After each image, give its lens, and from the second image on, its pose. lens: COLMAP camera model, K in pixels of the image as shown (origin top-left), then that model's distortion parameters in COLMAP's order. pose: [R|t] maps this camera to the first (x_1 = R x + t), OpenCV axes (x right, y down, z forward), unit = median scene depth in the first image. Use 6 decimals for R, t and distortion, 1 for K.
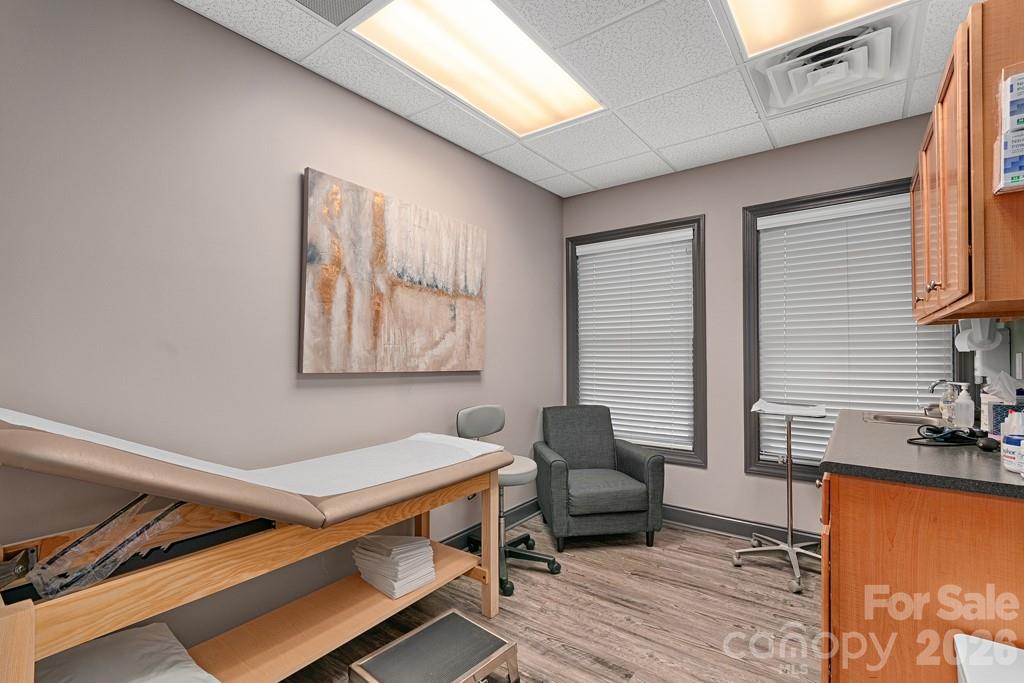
lens RADIAL K [[459.1, 0, 520.8], [0, 459.1, 341.5], [0, 0, 1]] dist [0.000421, 0.000219]
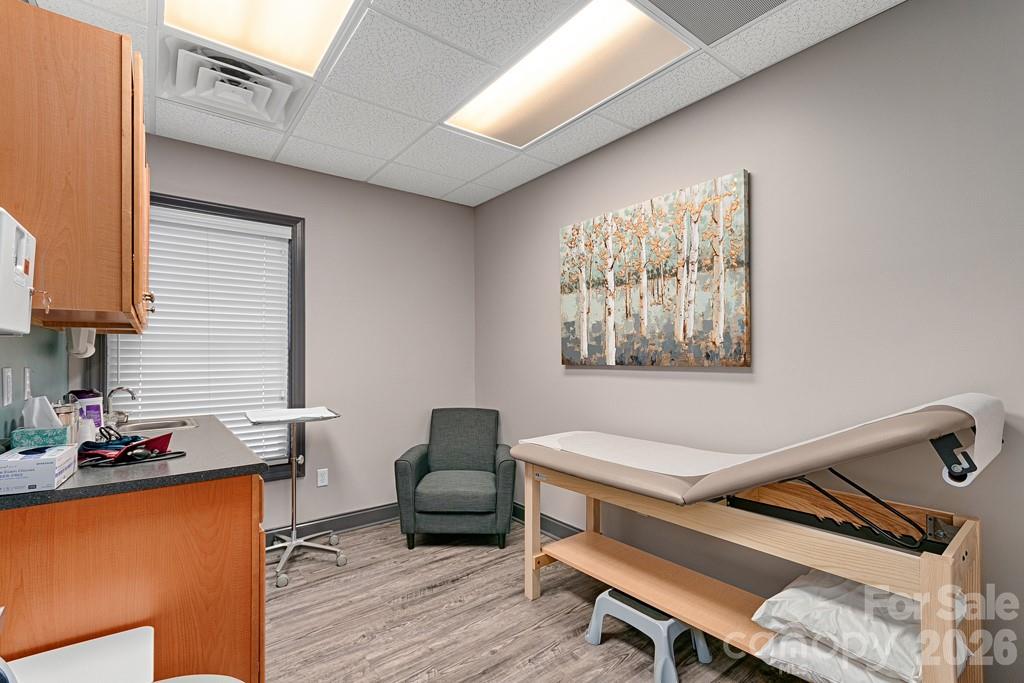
lens RADIAL K [[459.1, 0, 514.7], [0, 459.1, 349.1], [0, 0, 1]] dist [0.000421, 0.000219]
pose [[0.274272, 0.015211, 0.961532, -0.155377], [-0.011003, 0.999859, -0.012679, 0.005379], [-0.961589, -0.007102, 0.274401, 0.105563]]
